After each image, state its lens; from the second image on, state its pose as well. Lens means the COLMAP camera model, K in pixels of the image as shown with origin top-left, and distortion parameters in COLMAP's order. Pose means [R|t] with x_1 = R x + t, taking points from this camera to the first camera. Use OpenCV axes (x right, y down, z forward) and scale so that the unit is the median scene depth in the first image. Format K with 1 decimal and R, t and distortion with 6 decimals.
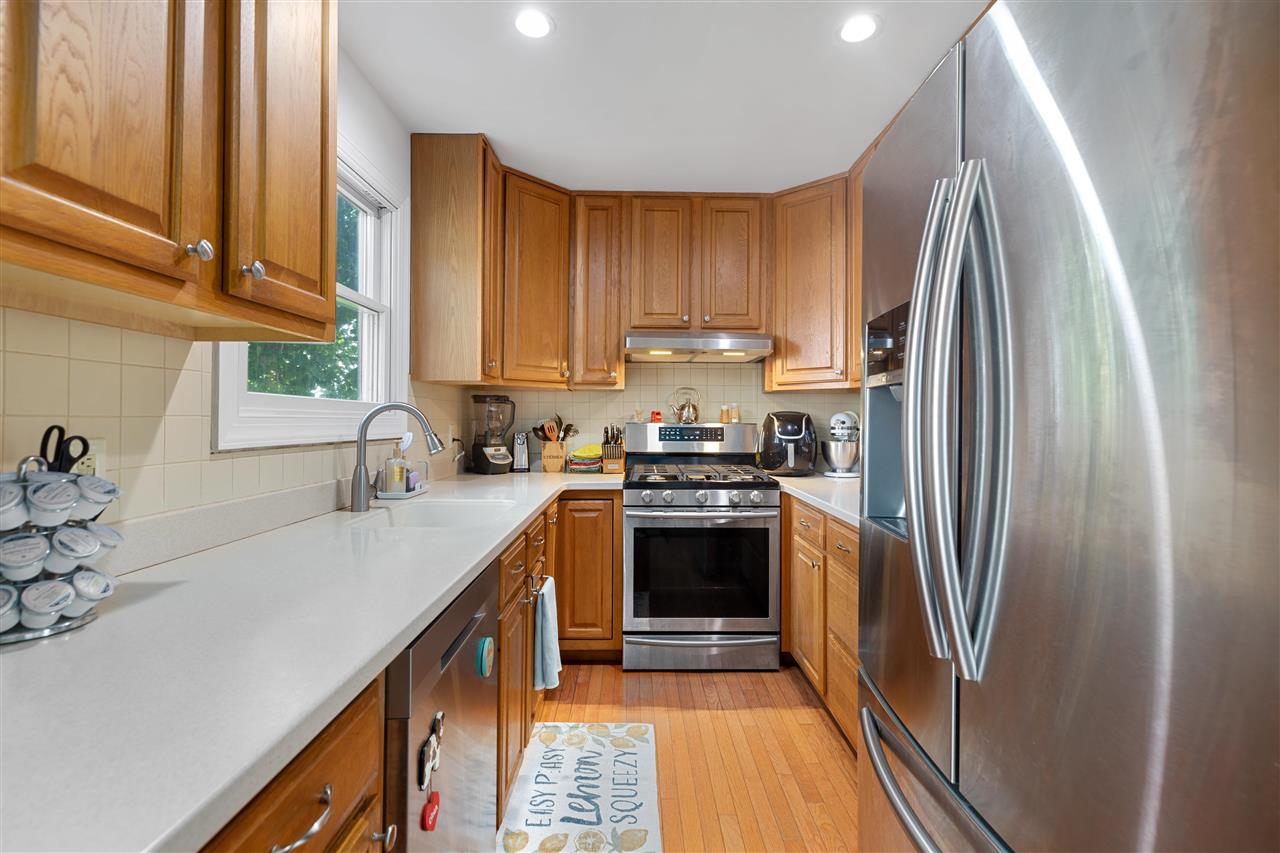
lens RADIAL K [[566.9, 0, 647.6], [0, 566.9, 415.4], [0, 0, 1]] dist [-0.001117, 0.000138]
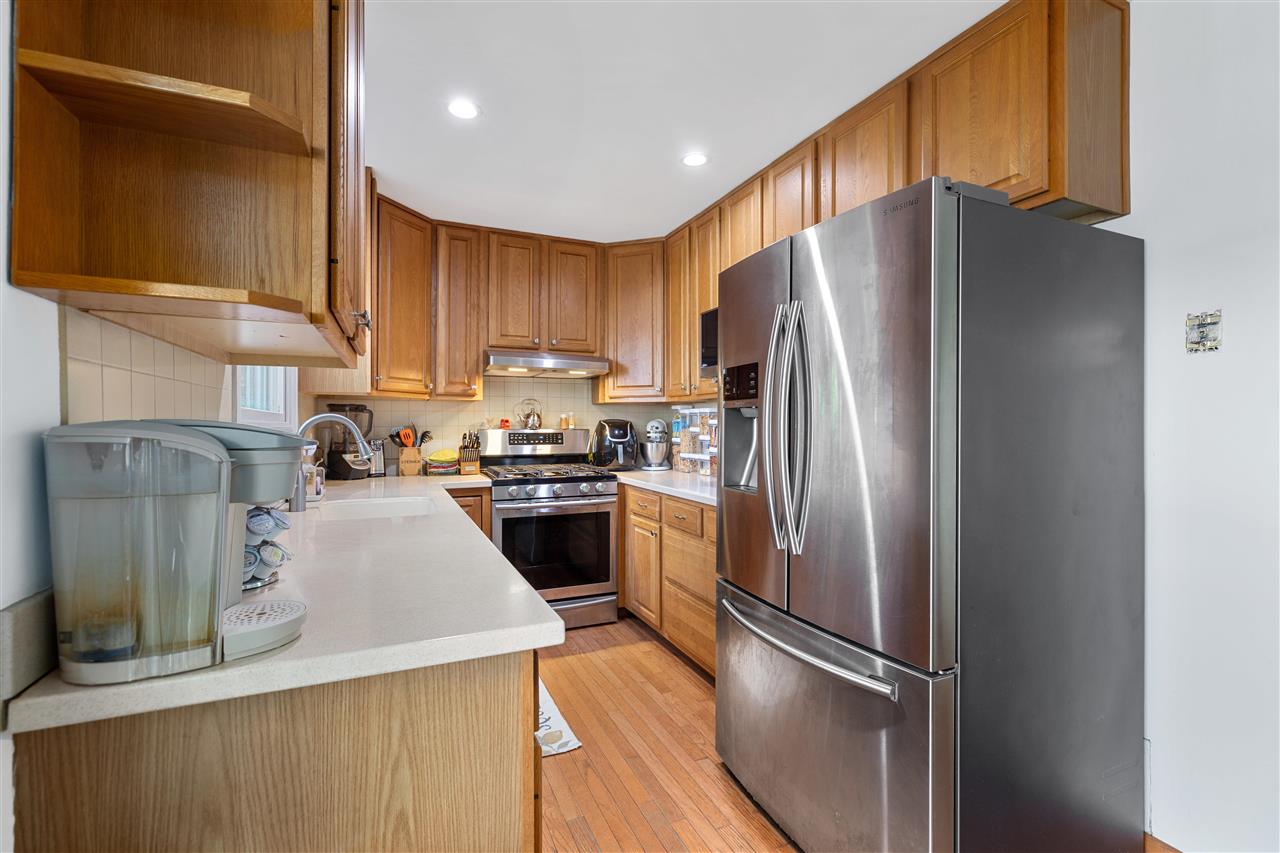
lens RADIAL K [[566.9, 0, 640.3], [0, 566.9, 425.4], [0, 0, 1]] dist [-0.001117, 0.000138]
pose [[0.920437, -0.005690, 0.390850, -0.197009], [0.001087, 0.999927, 0.011997, -0.008832], [-0.390890, -0.010618, 0.920376, -0.176844]]
